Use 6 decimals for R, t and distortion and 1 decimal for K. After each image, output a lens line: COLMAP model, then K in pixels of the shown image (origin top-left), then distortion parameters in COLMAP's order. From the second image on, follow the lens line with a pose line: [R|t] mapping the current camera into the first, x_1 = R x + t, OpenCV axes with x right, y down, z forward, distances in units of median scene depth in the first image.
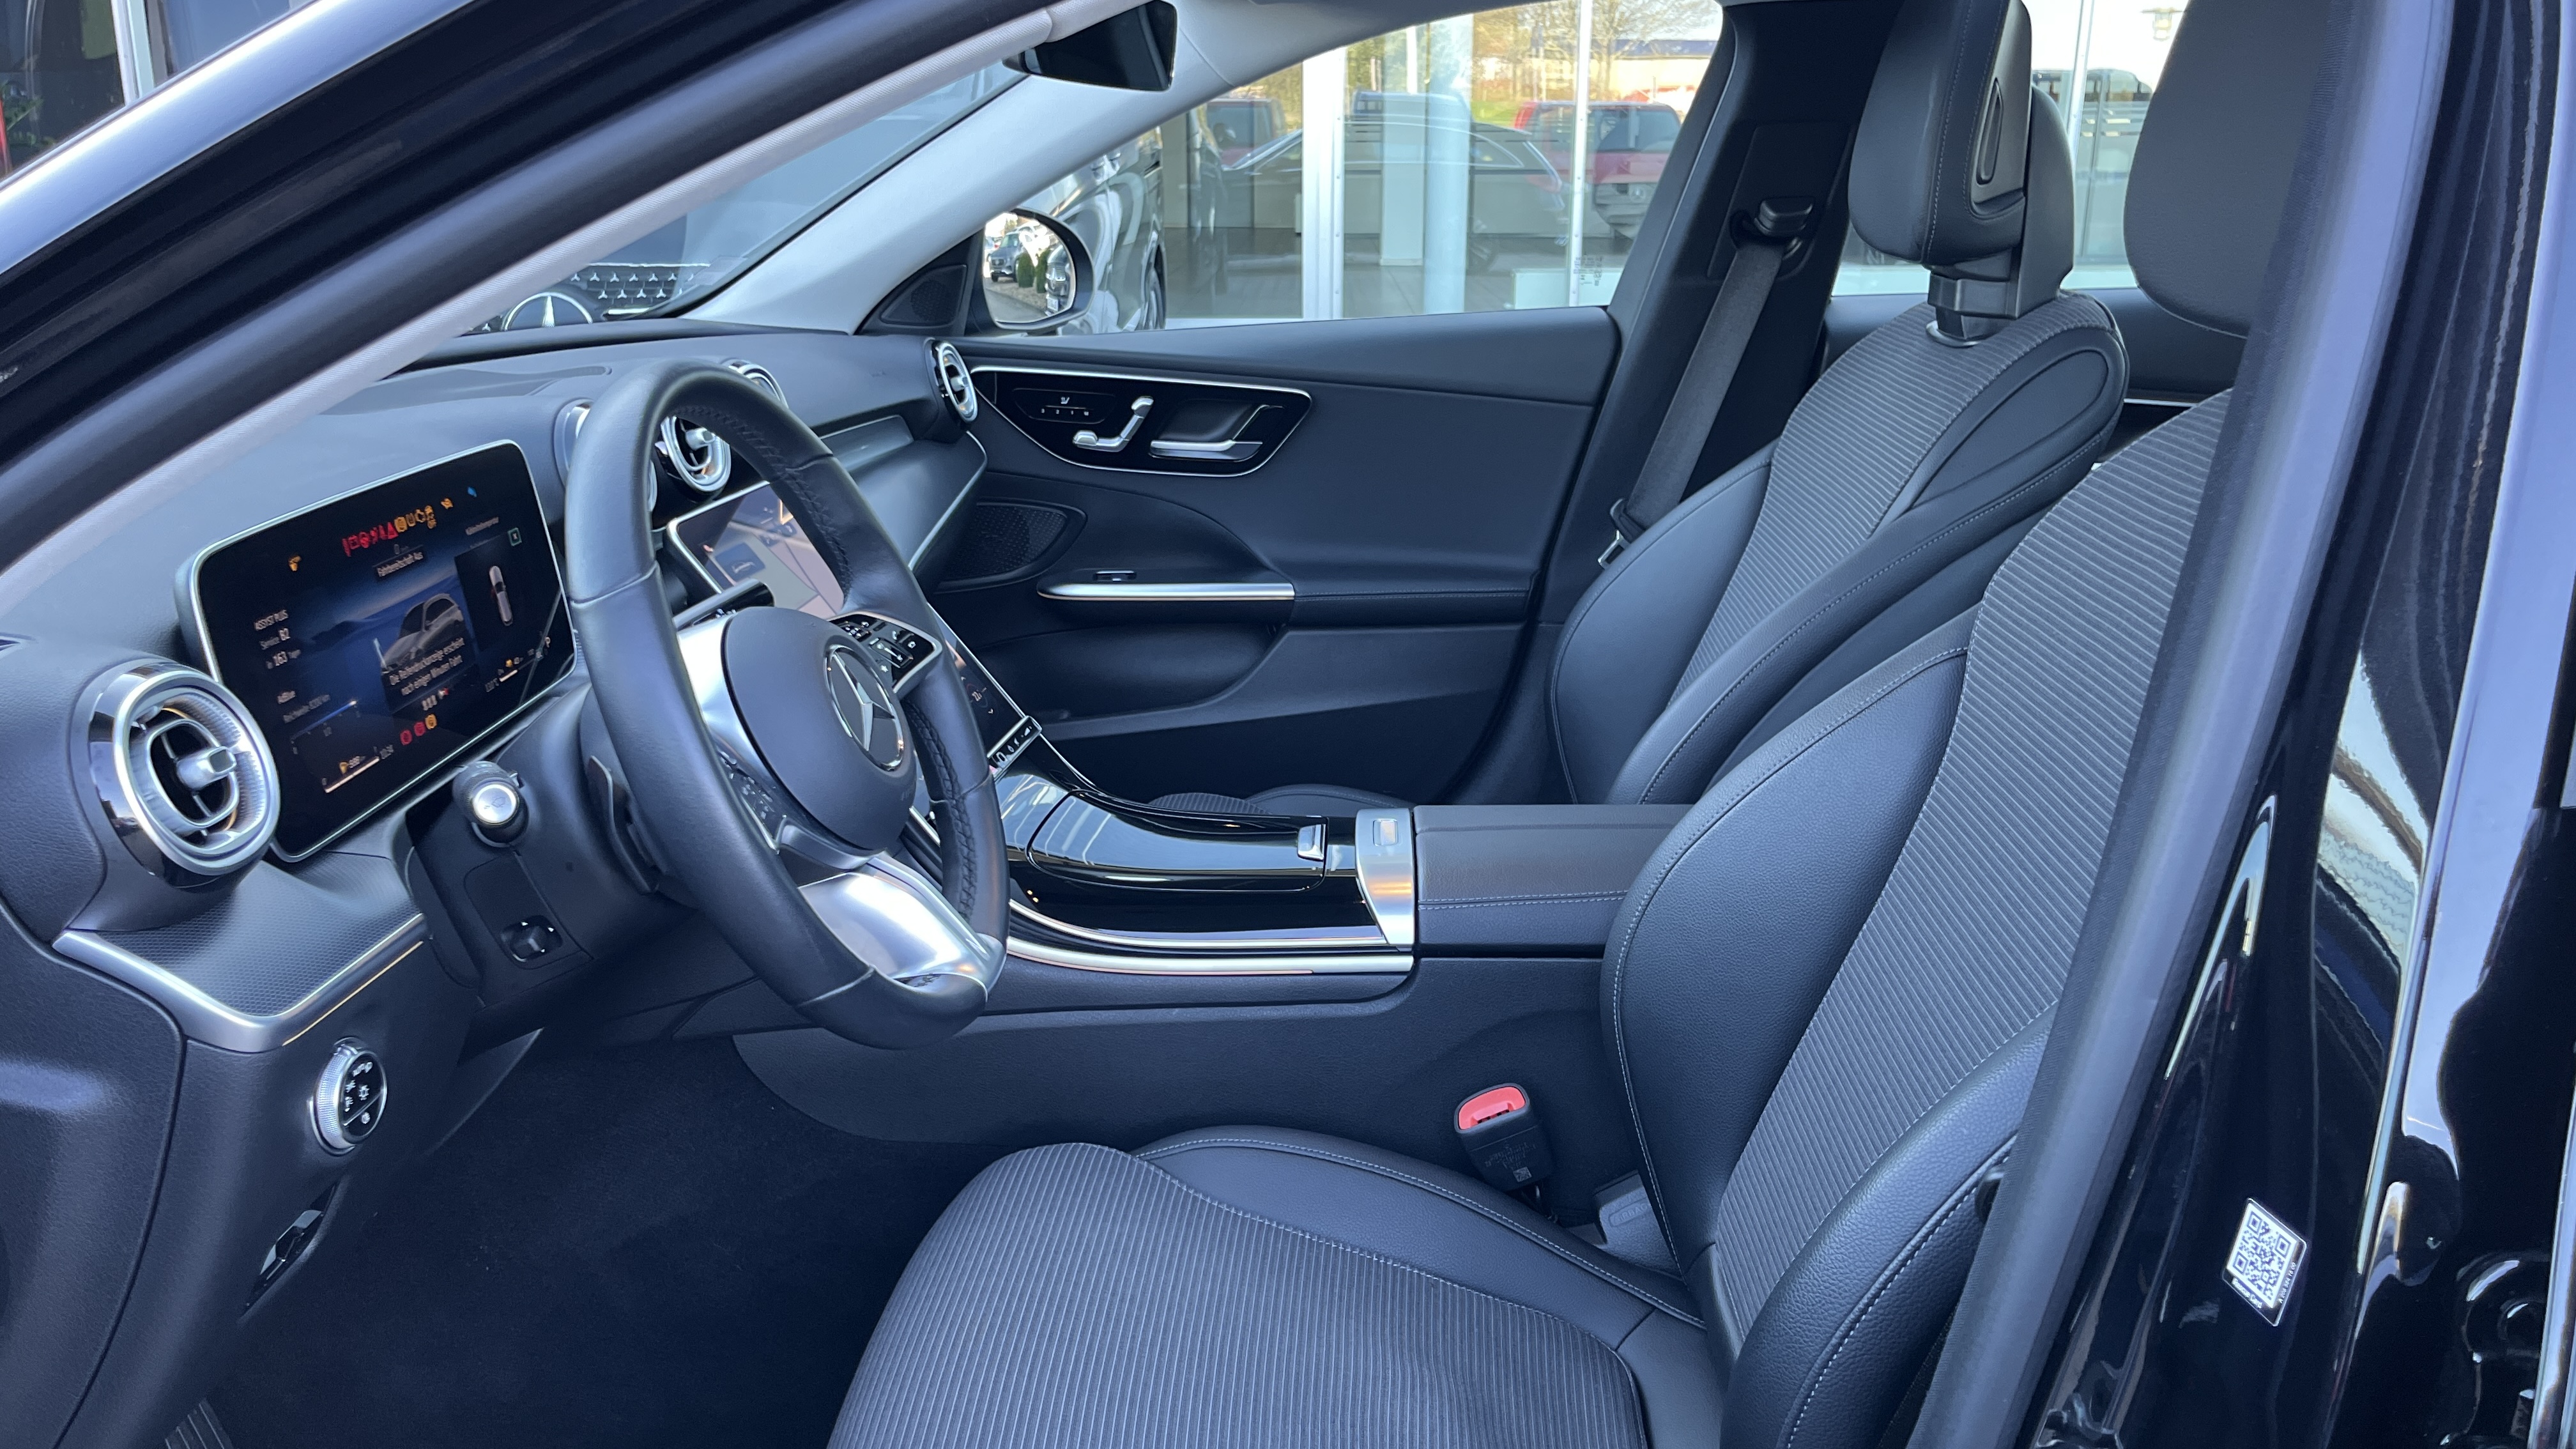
lens RADIAL K [[1930.5, 0, 1296.7], [0, 1930.5, 703.8], [0, 0, 1]] dist [0.051557, -0.058321]
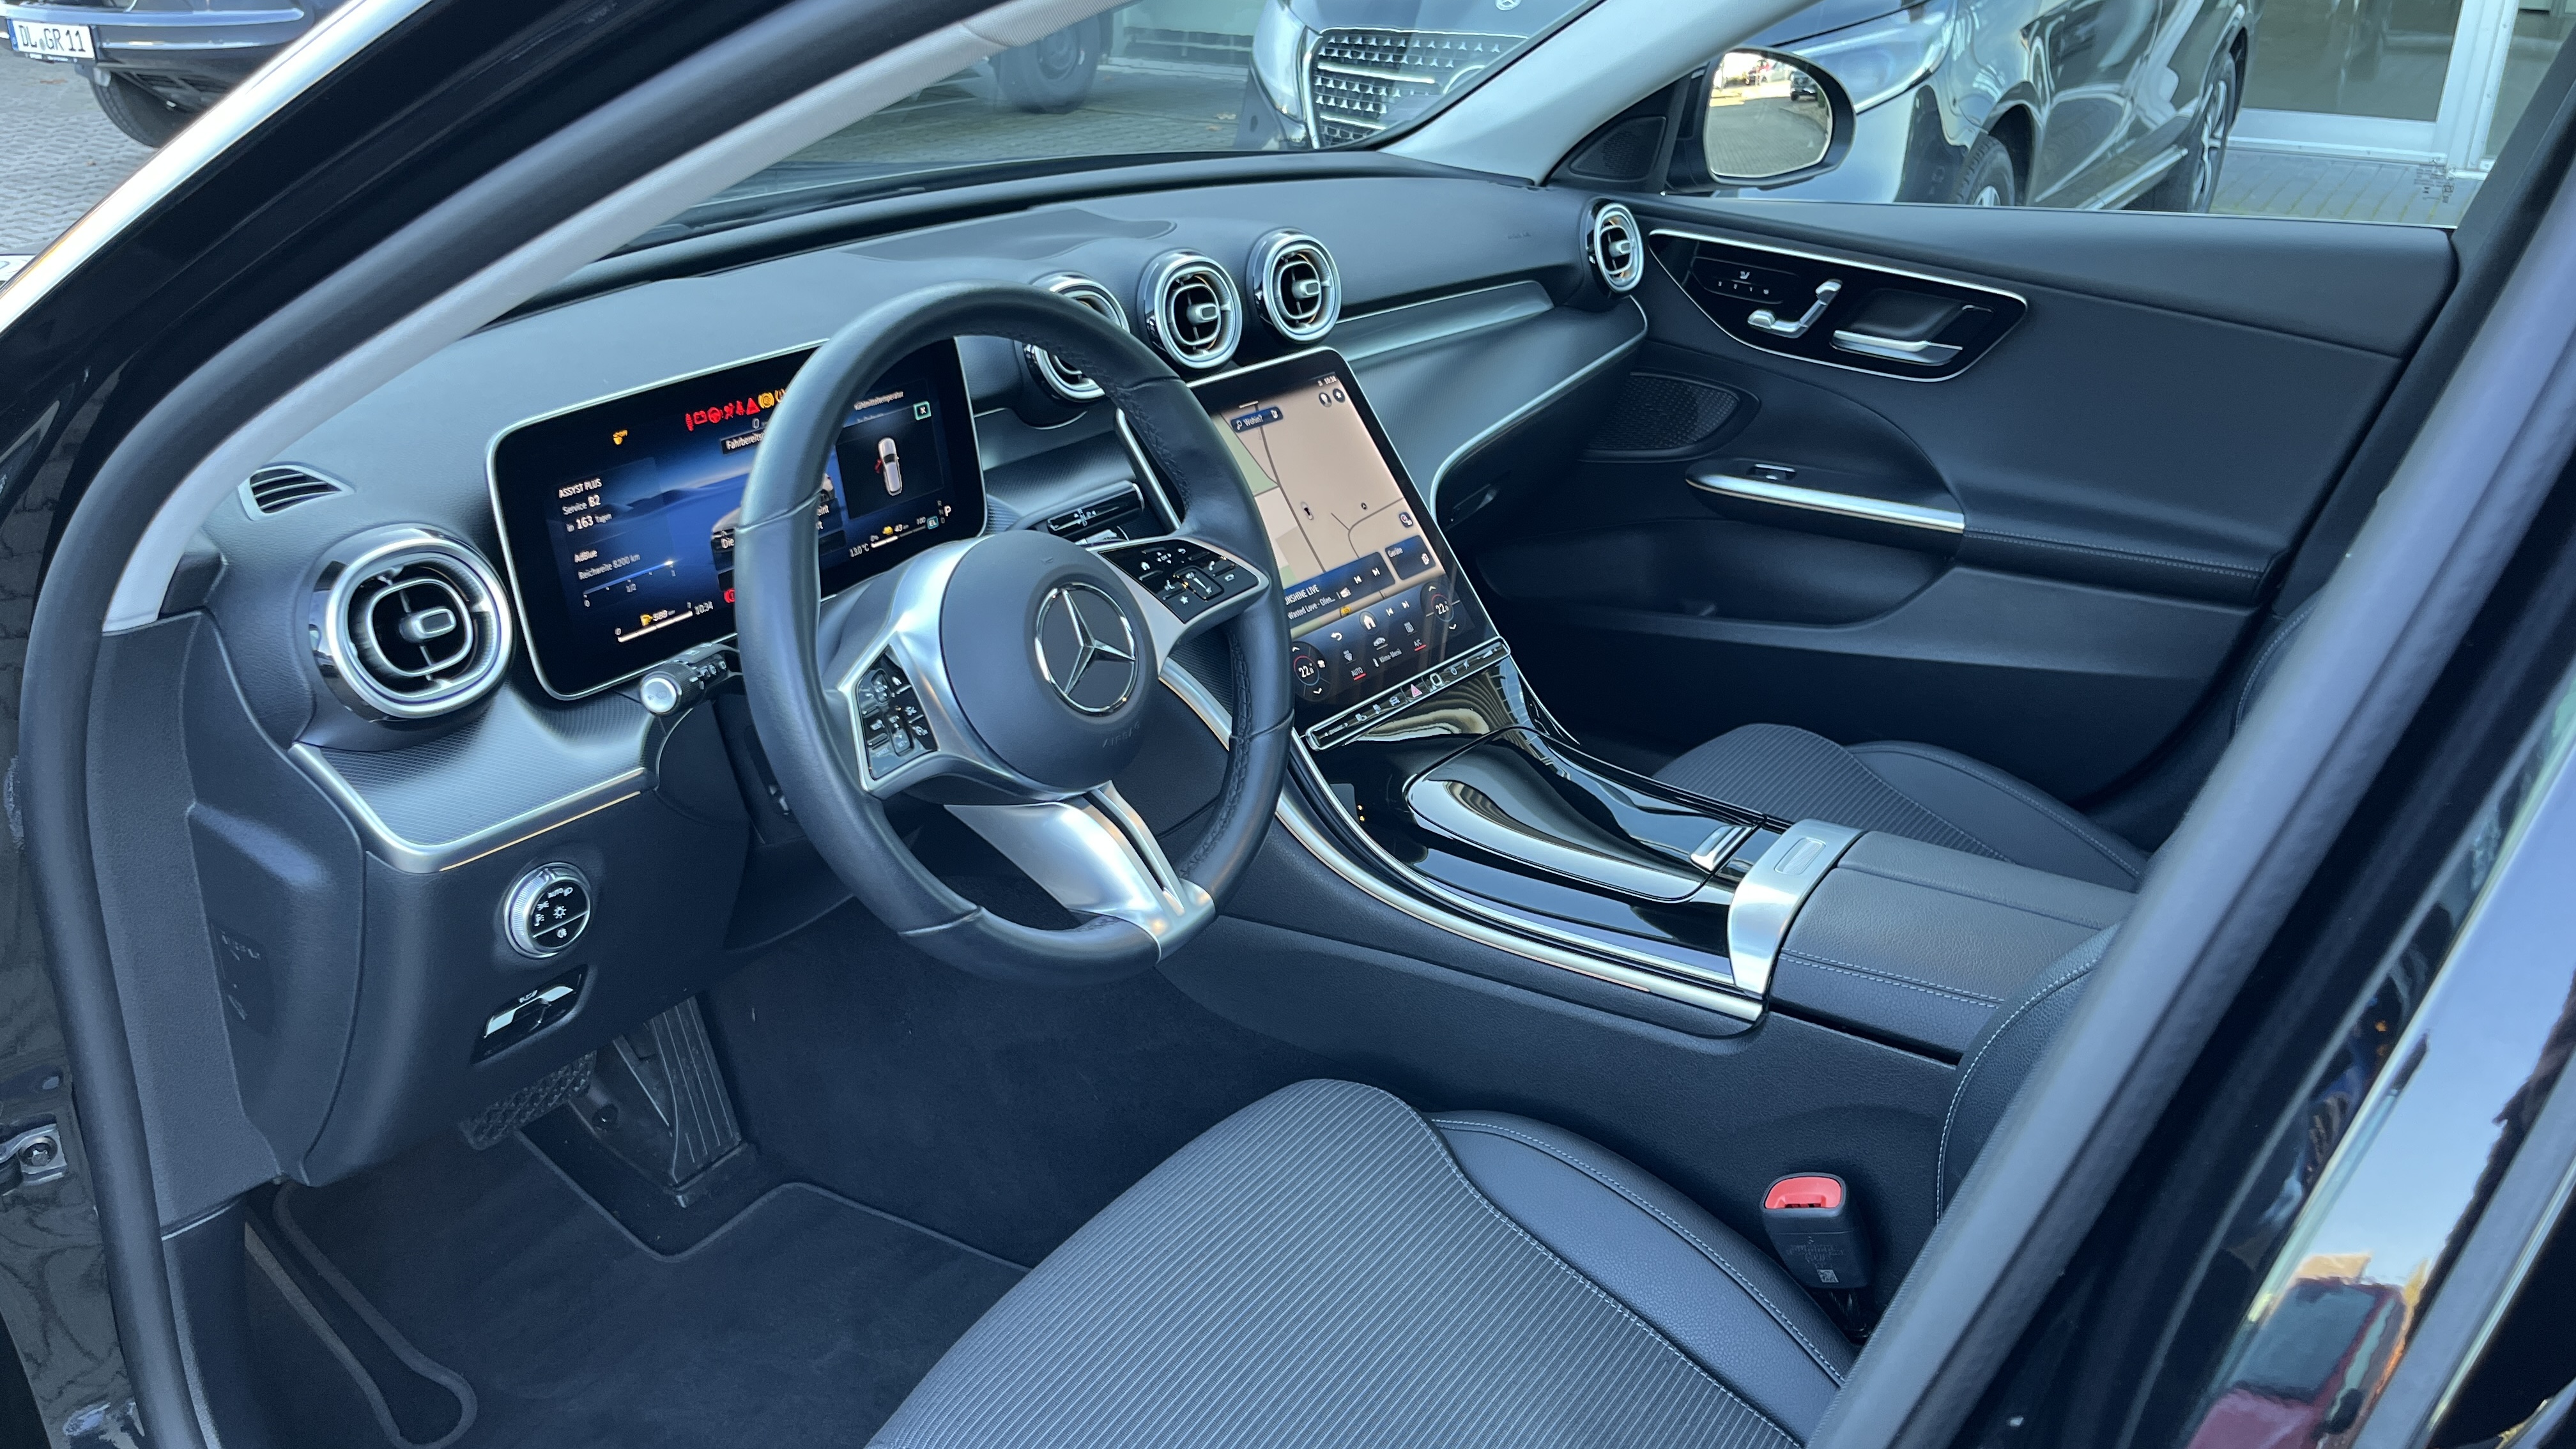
lens RADIAL K [[1930.5, 0, 1304.1], [0, 1930.5, 735.7], [0, 0, 1]] dist [0.051557, -0.058321]
pose [[0.859551, 0.224932, -0.458887, 0.260512], [-0.160666, 0.971340, 0.175172, -0.112187], [0.485137, -0.076842, 0.871055, 0.134473]]
